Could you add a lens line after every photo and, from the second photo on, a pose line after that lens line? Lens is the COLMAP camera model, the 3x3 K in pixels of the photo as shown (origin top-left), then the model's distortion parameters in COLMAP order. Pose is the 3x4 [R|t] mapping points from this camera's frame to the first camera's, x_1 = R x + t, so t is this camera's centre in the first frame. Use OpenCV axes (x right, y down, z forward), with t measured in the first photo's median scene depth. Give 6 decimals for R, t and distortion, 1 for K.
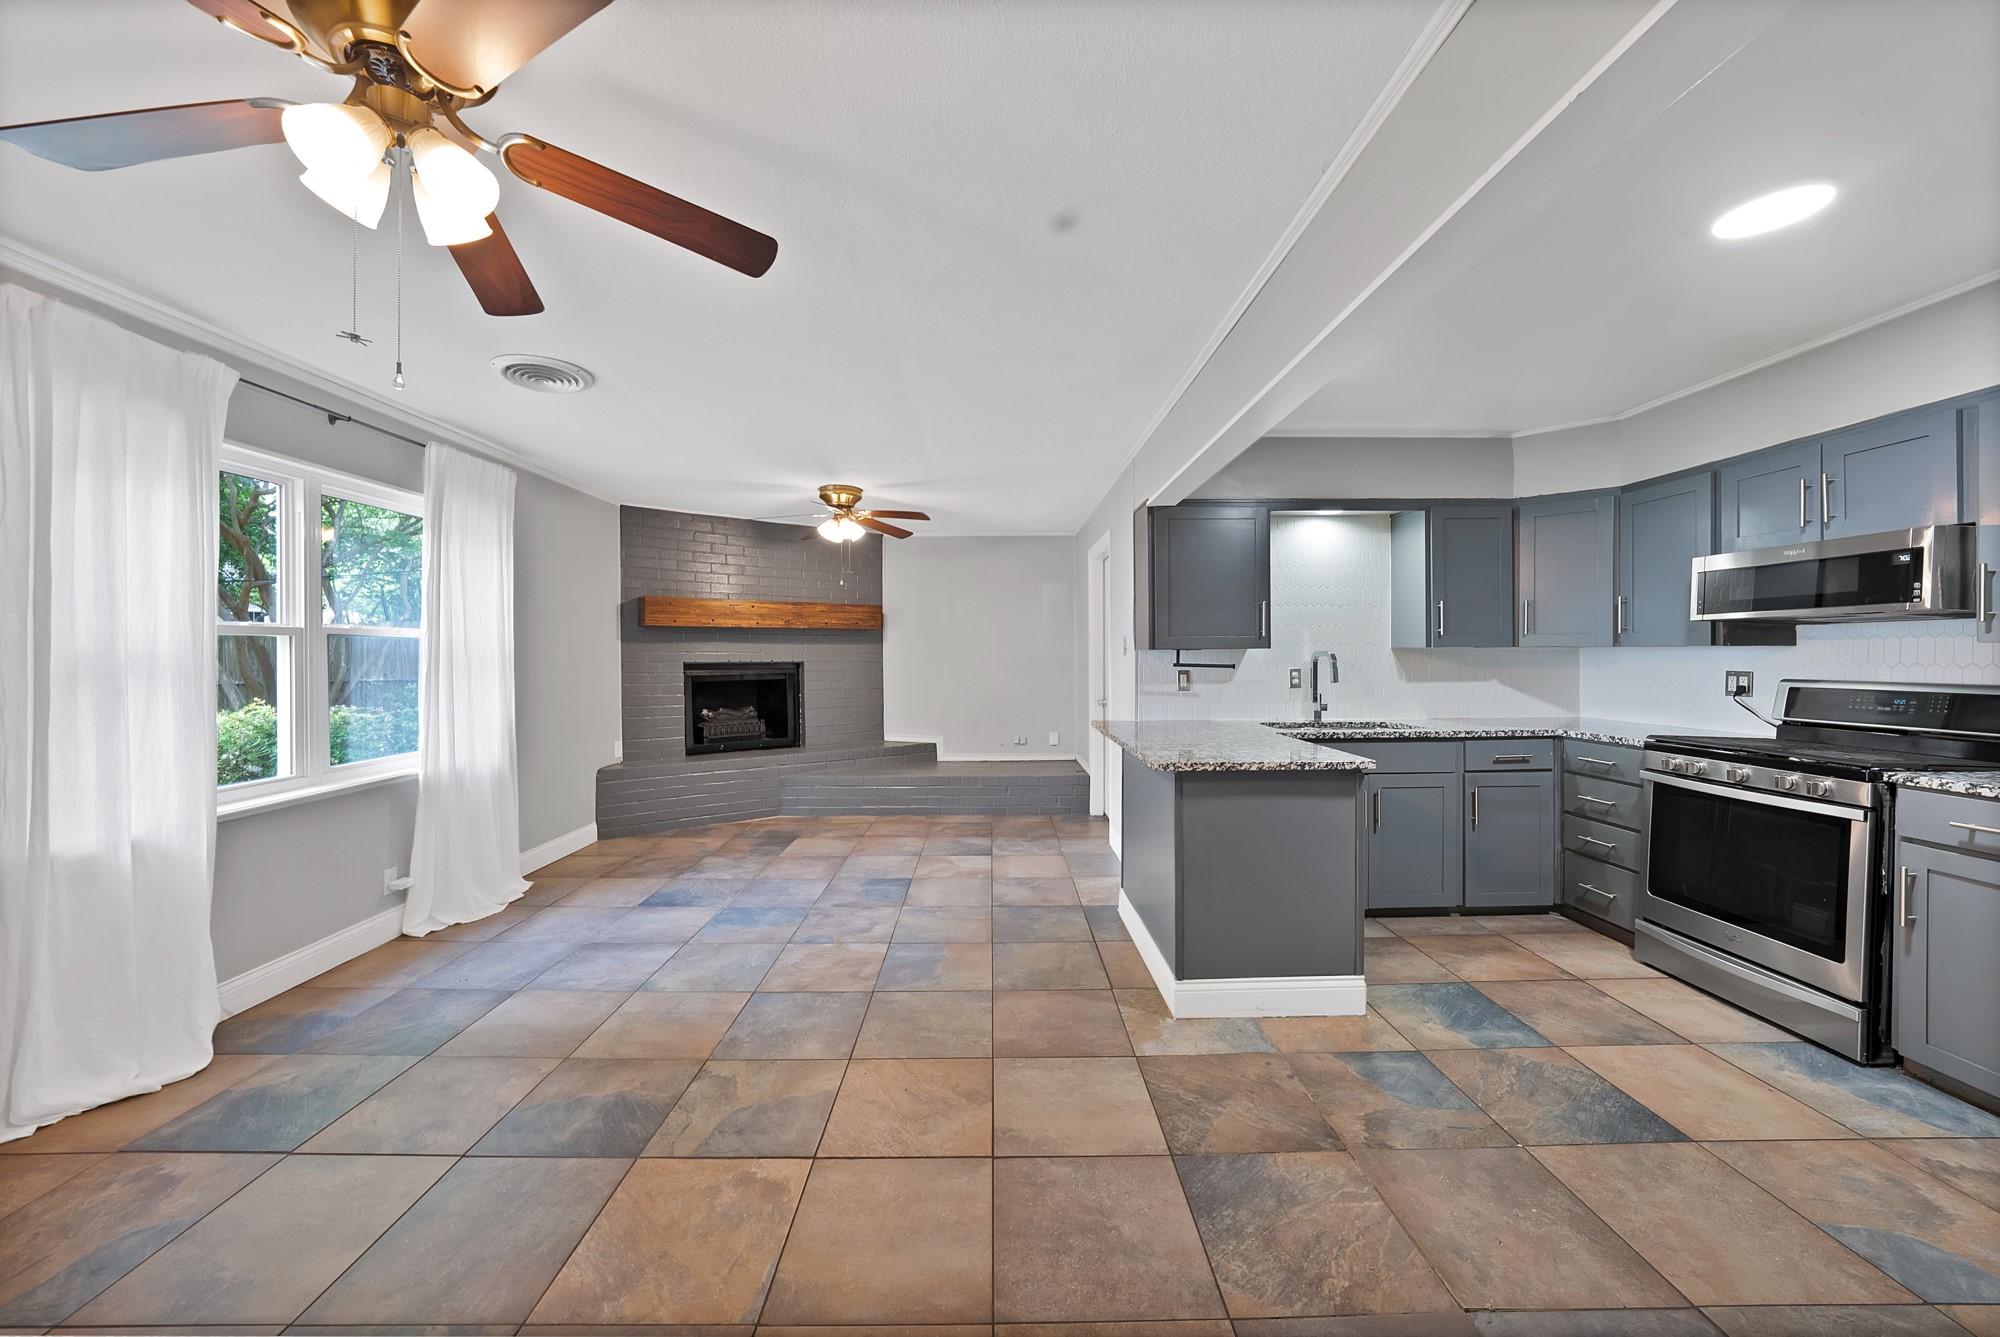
lens RADIAL K [[716.9, 0, 994.6], [0, 716.9, 659.9], [0, 0, 1]] dist [-0.028425, 0.006326]
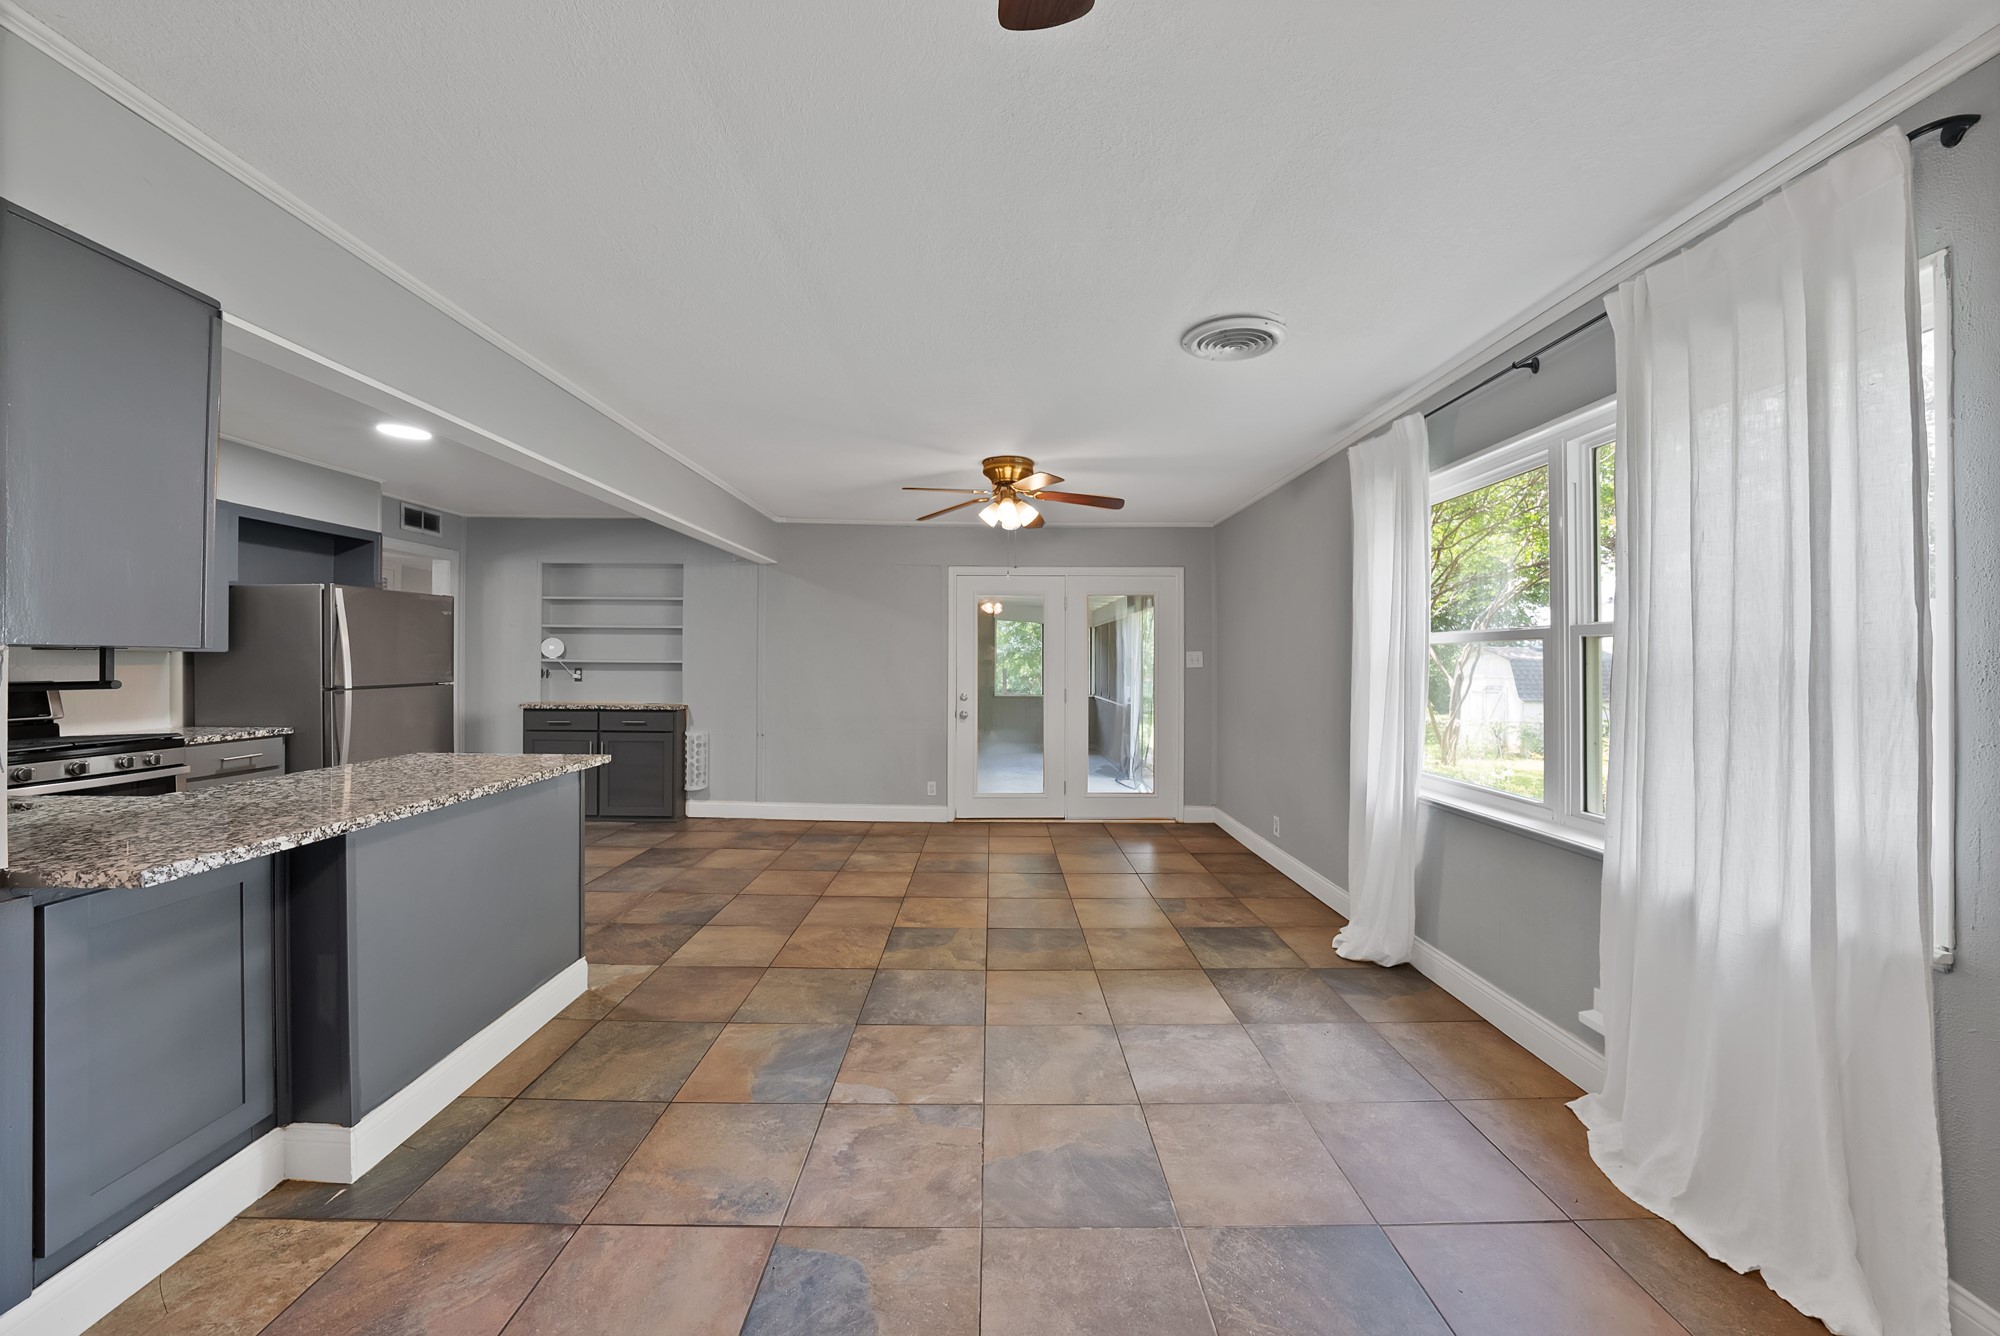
lens RADIAL K [[703.3, 0, 994.0], [0, 703.3, 652.8], [0, 0, 1]] dist [-0.025566, 0.005630]
pose [[-0.999999, -0.001346, 0.001036, -0.282393], [-0.001349, 0.999996, -0.002446, -0.012334], [-0.001032, -0.002447, -0.999996, 1.542037]]
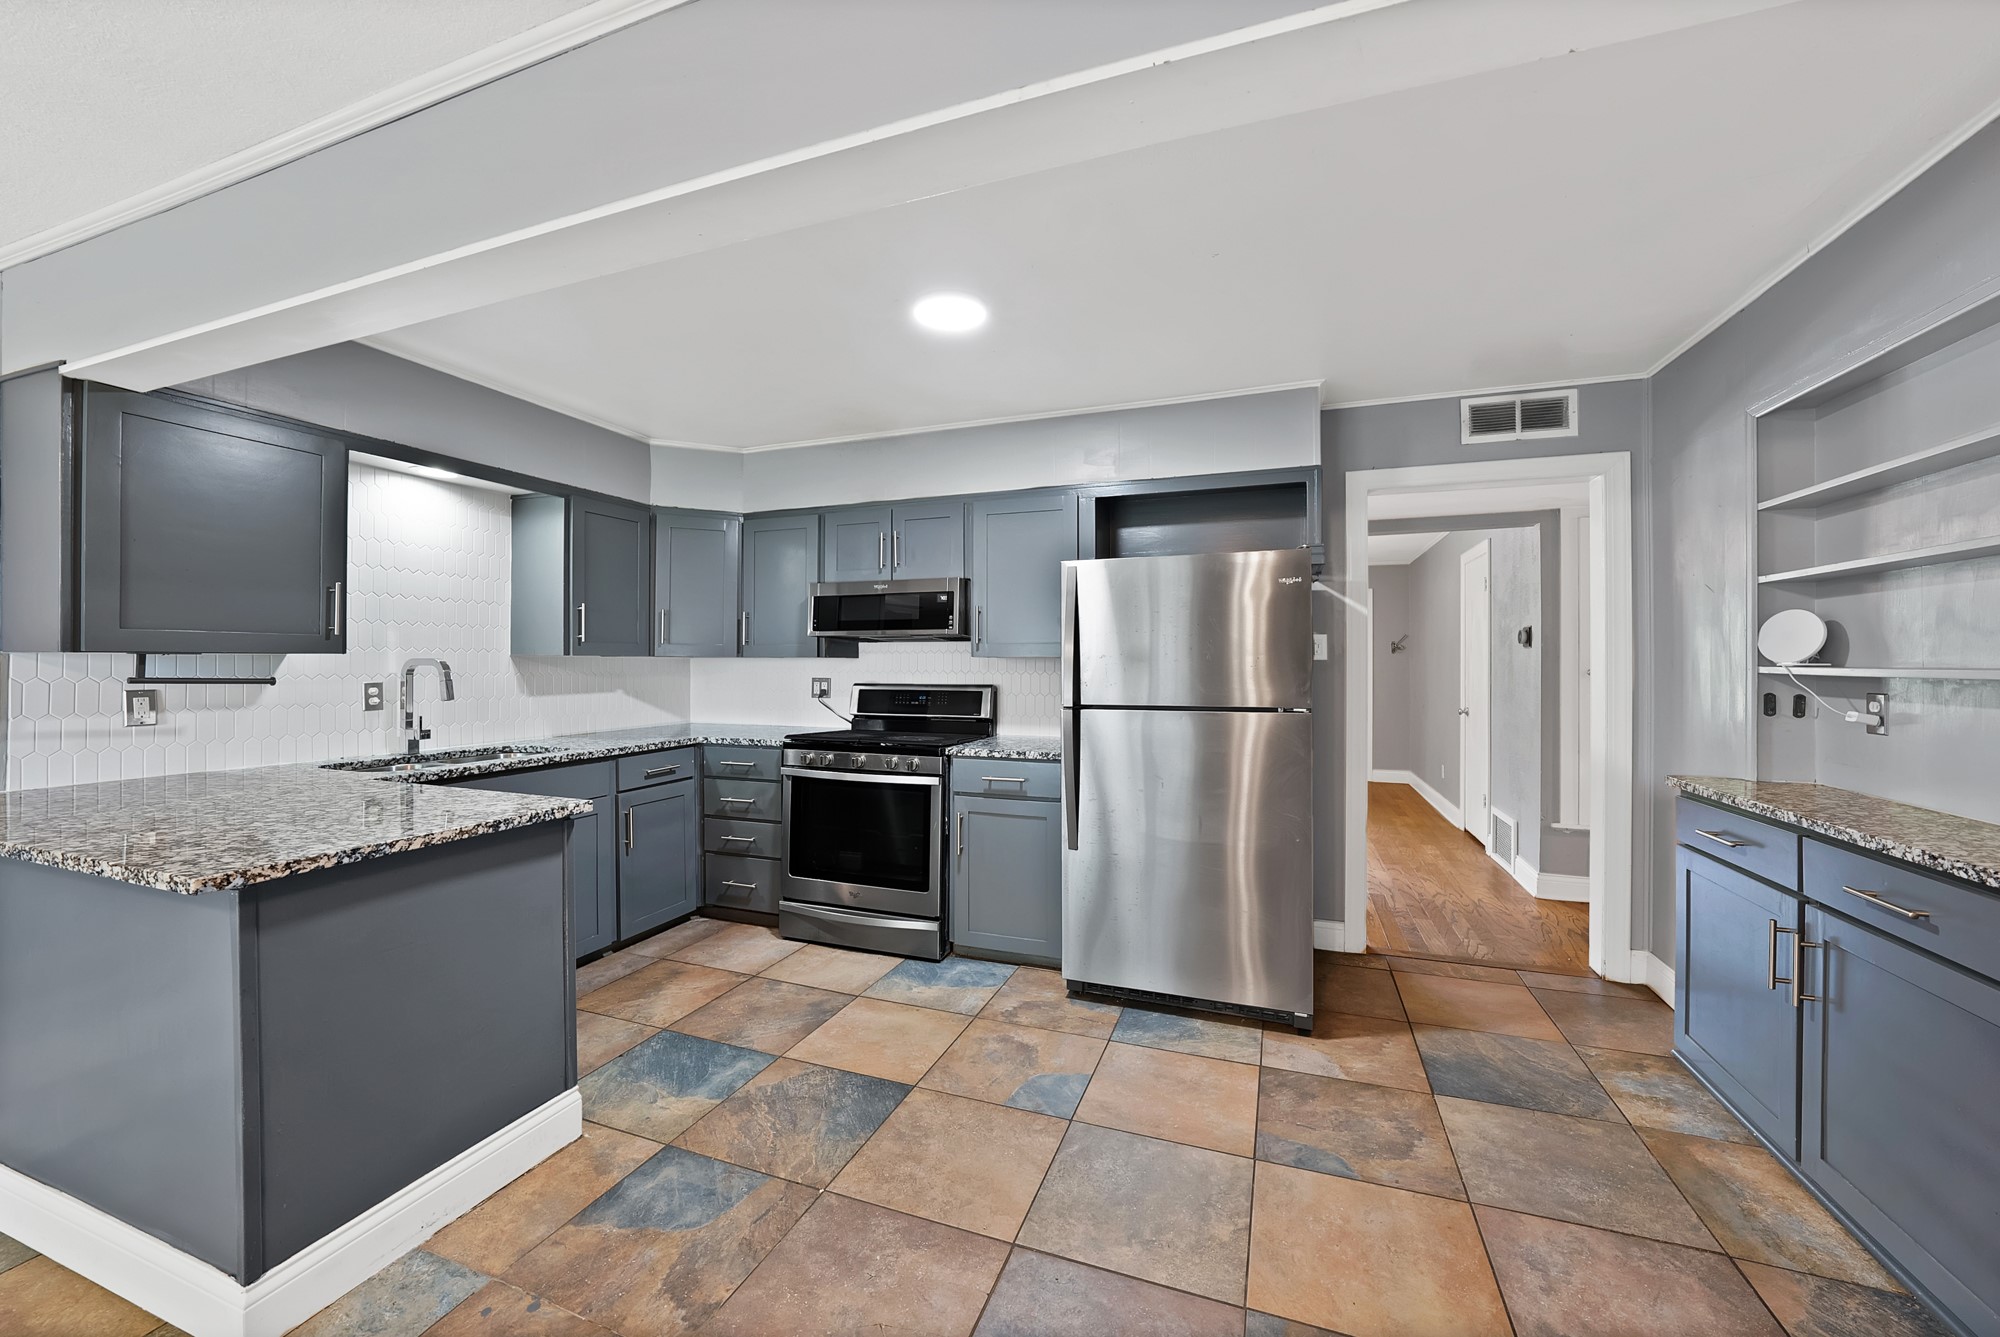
lens RADIAL K [[716.9, 0, 994.6], [0, 716.9, 659.9], [0, 0, 1]] dist [-0.028425, 0.006326]
pose [[0.341722, 0.009340, 0.939755, -0.031174], [0.003539, 0.999931, -0.011225, -0.000456], [-0.939794, 0.007161, 0.341665, 0.239836]]
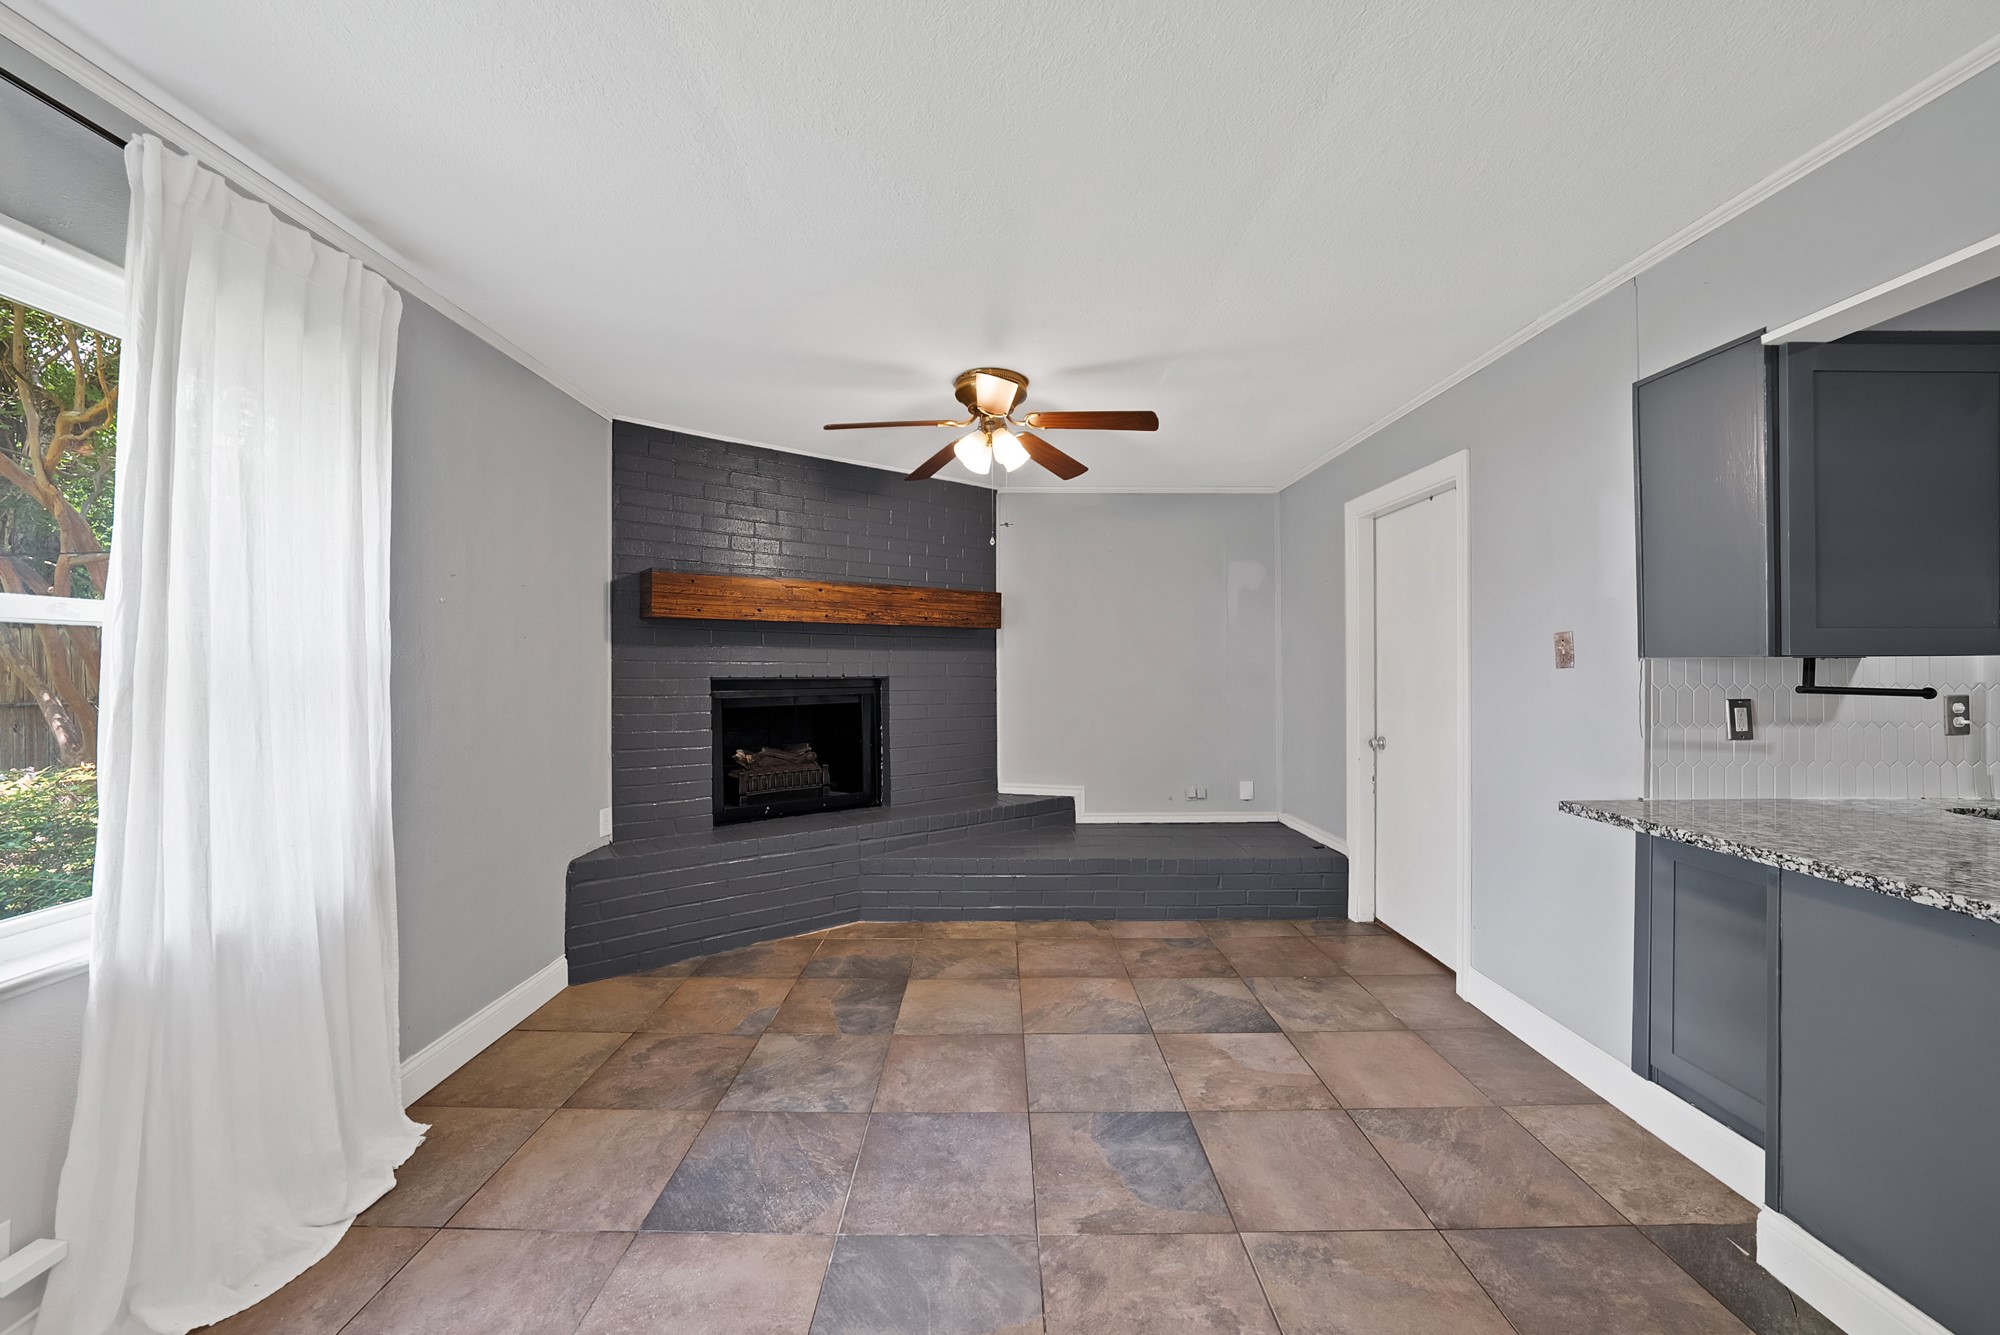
lens RADIAL K [[734.6, 0, 992.4], [0, 734.6, 664.4], [0, 0, 1]] dist [-0.033692, 0.006603]
pose [[0.999973, 0.002690, -0.006807, -0.302111], [-0.002762, 0.999941, -0.010505, -0.003489], [0.006779, 0.010523, 0.999922, 0.589412]]
